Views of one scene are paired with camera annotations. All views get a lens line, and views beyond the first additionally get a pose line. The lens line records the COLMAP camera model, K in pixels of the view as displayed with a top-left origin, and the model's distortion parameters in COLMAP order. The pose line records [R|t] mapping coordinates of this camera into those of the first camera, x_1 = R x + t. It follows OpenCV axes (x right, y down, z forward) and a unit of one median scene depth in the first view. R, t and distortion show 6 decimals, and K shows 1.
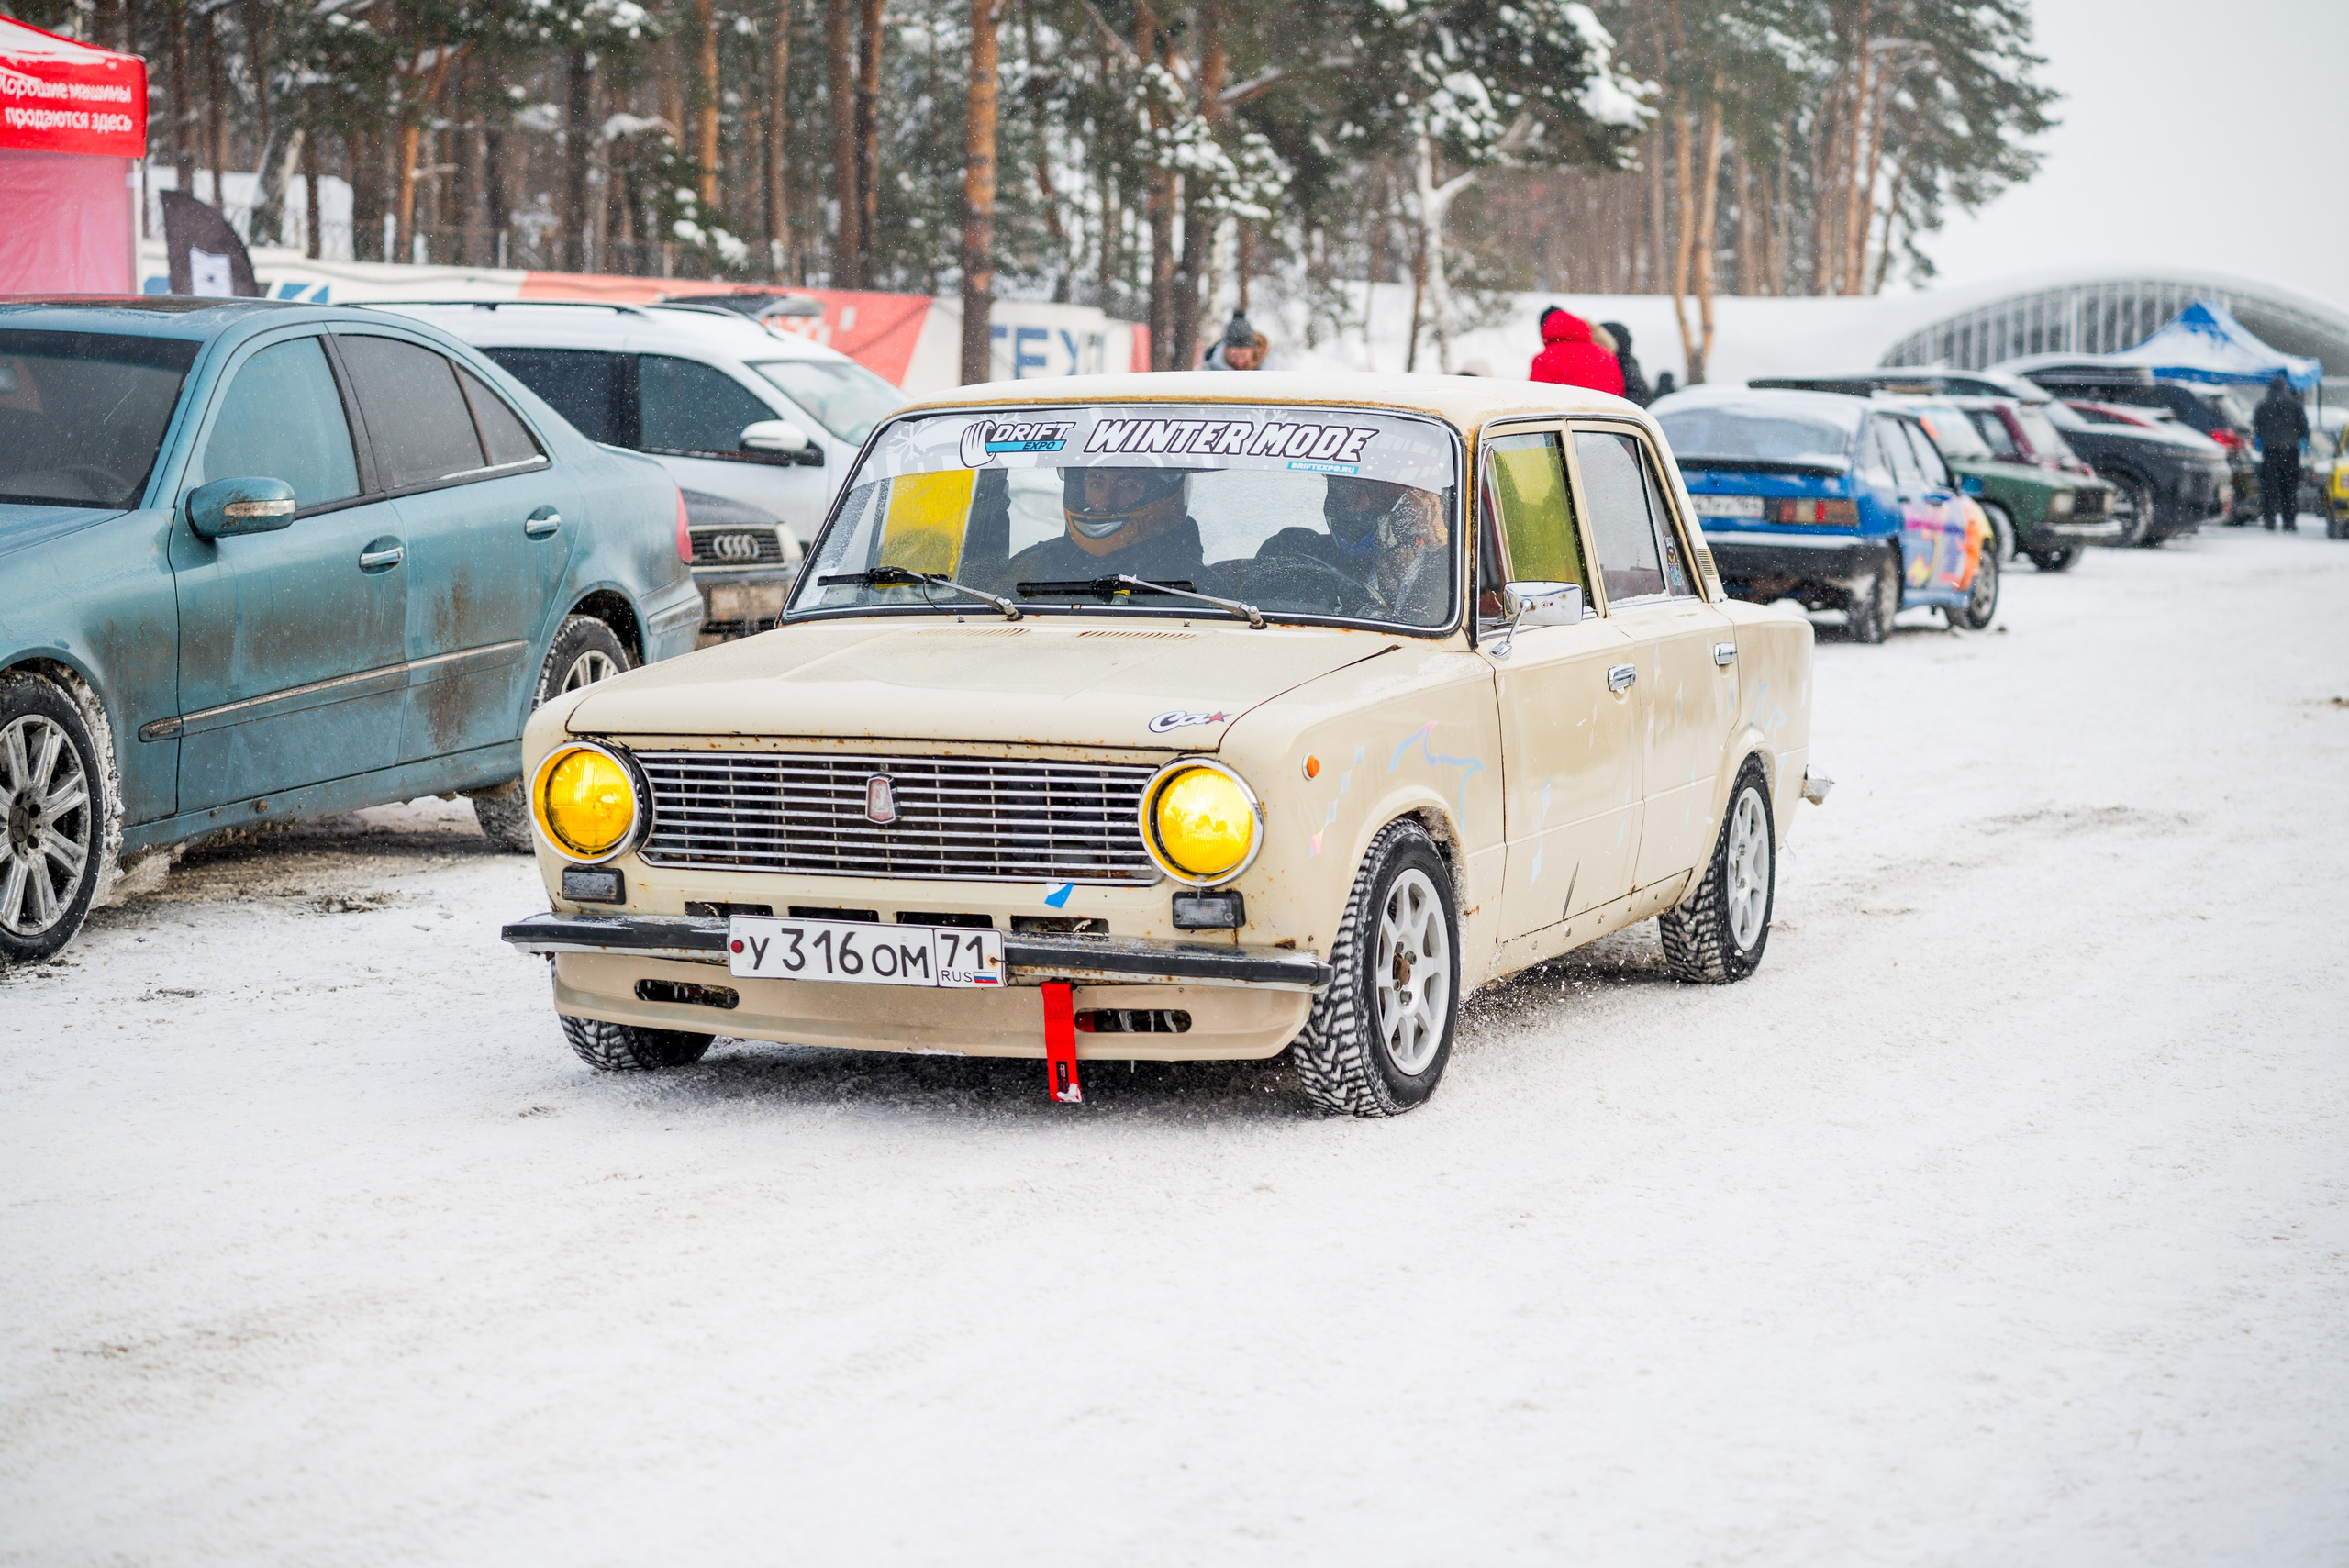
lens RADIAL K [[4938.4, 0, 1175.1], [0, 4938.4, 781.8], [0, 0, 1]] dist [0.002239, 0.000000]
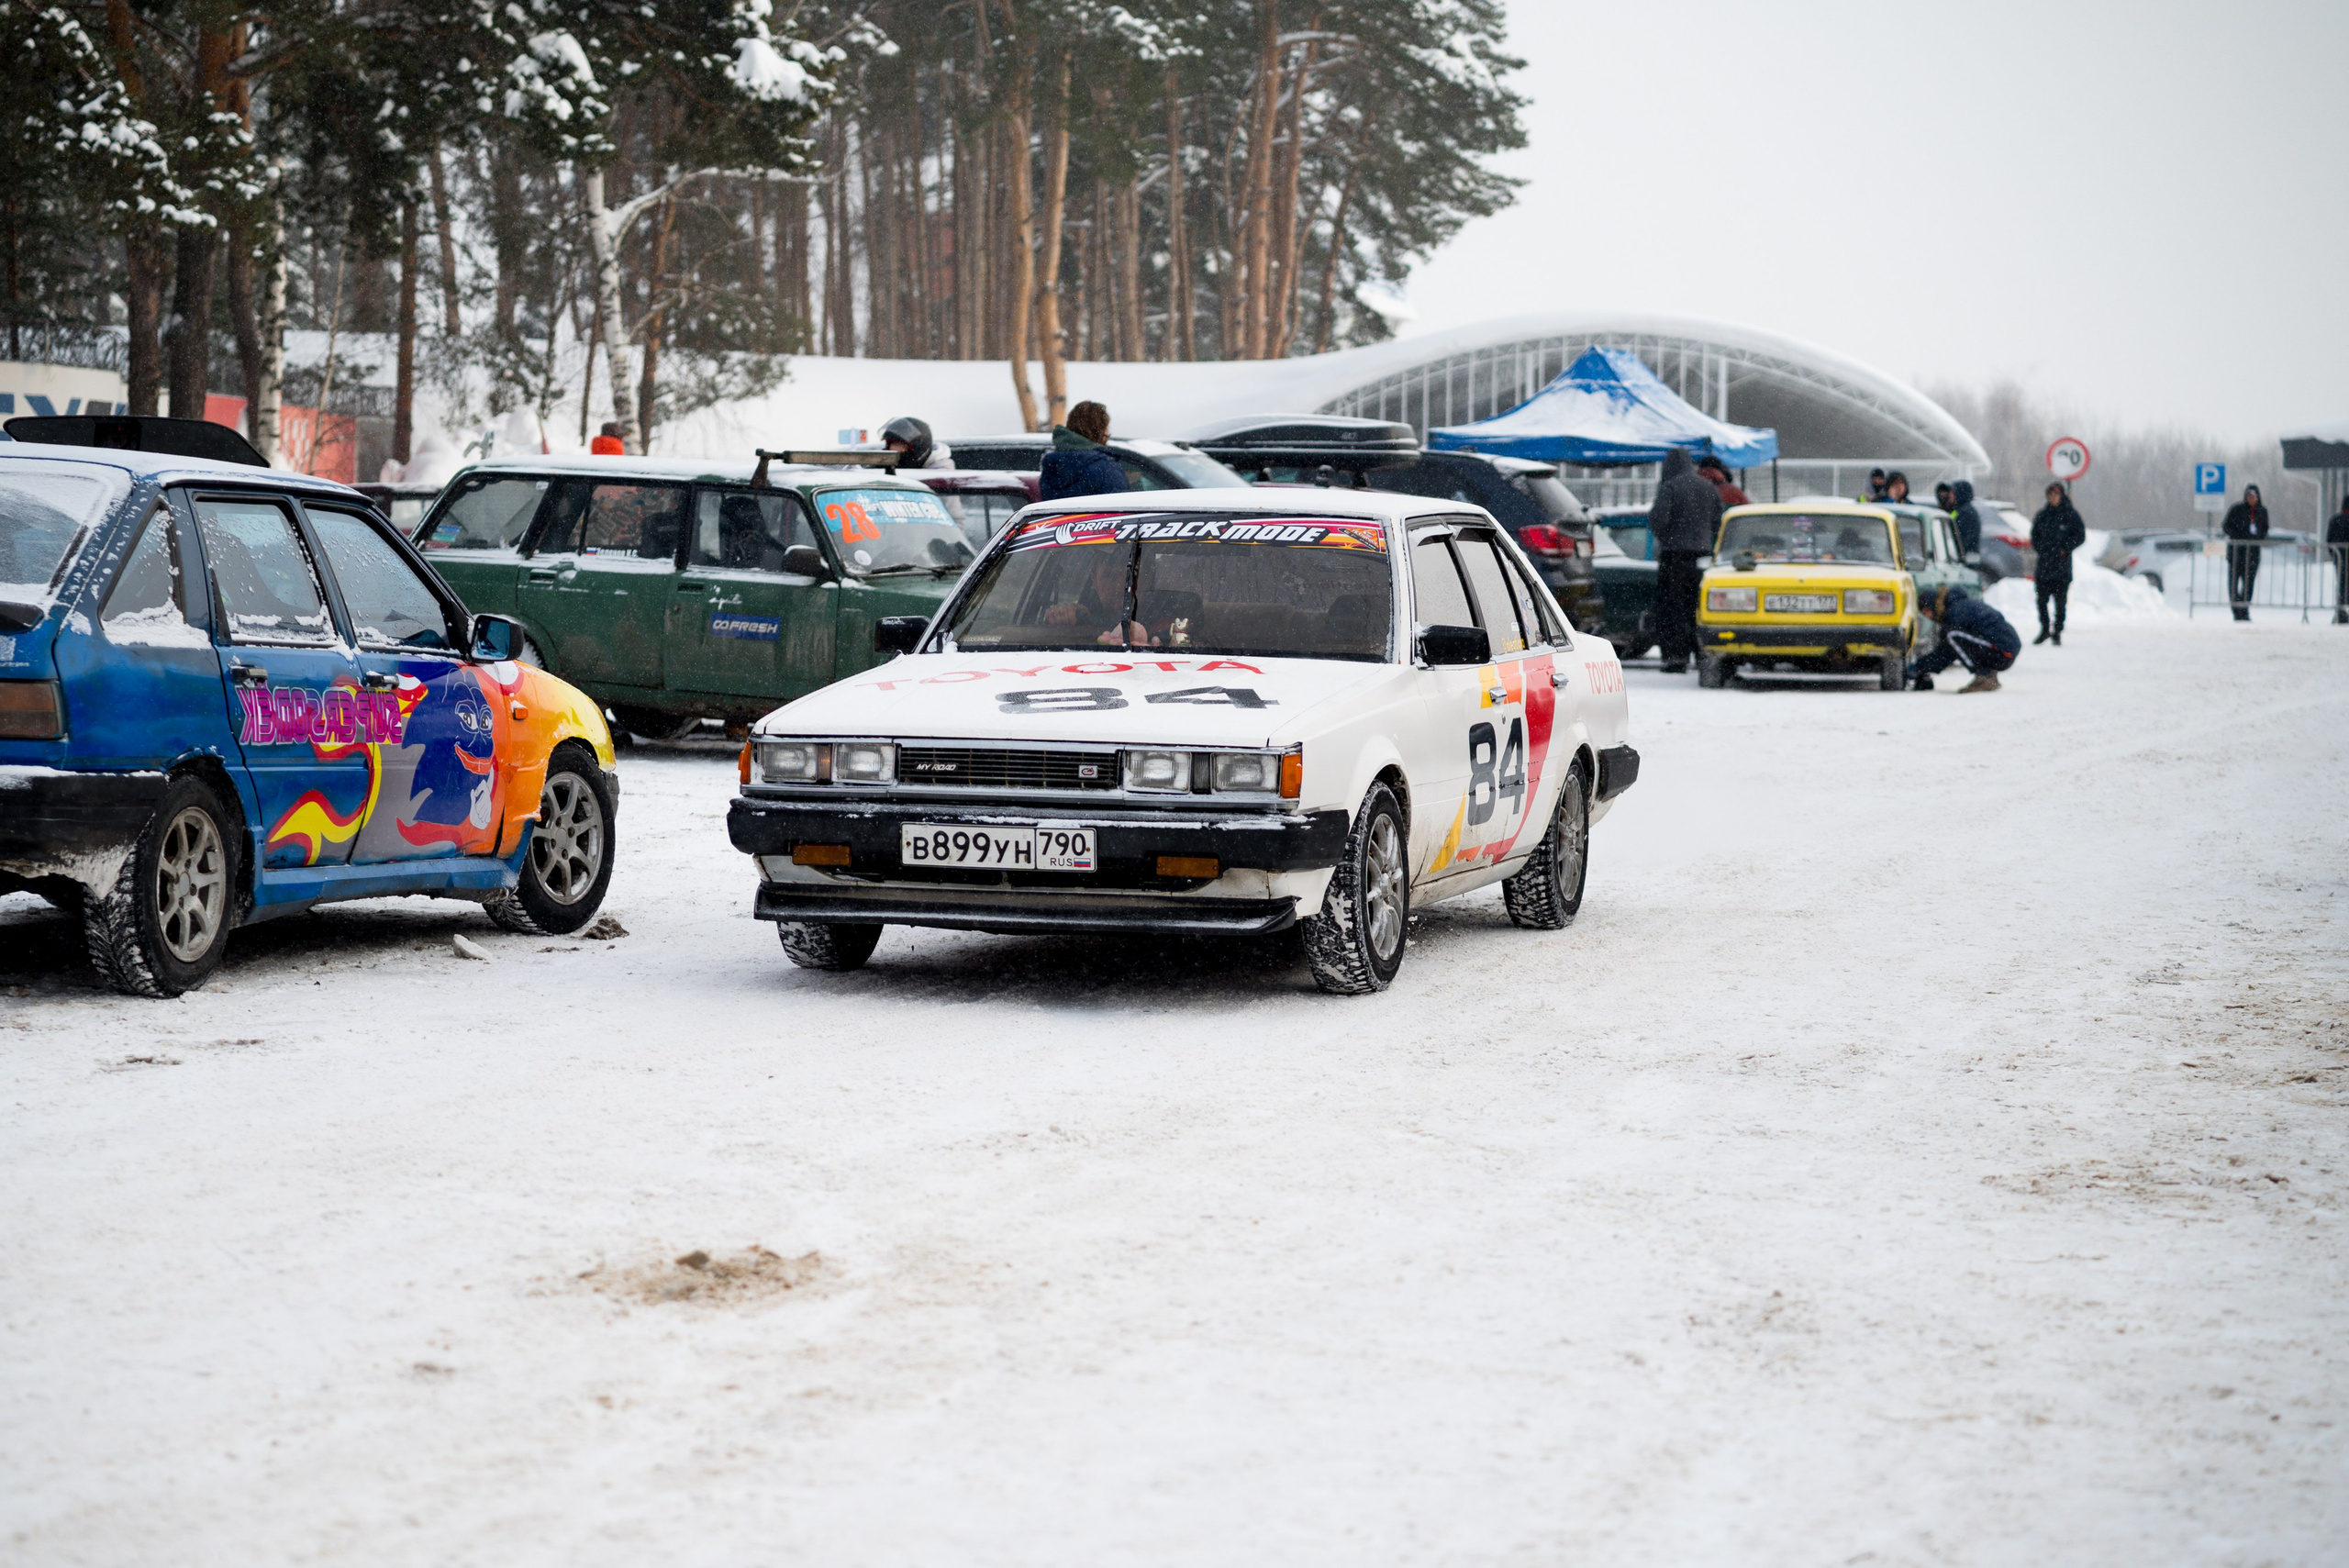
lens RADIAL K [[4875.4, 0, 1174.0], [0, 4875.4, 784.4], [0, 0, 1]] dist [0.012764, 0.000000]
pose [[0.999136, -0.007888, 0.040804, 0.116452], [0.008704, 0.999765, -0.019869, -0.020123], [-0.040638, 0.020207, 0.998970, 0.294591]]
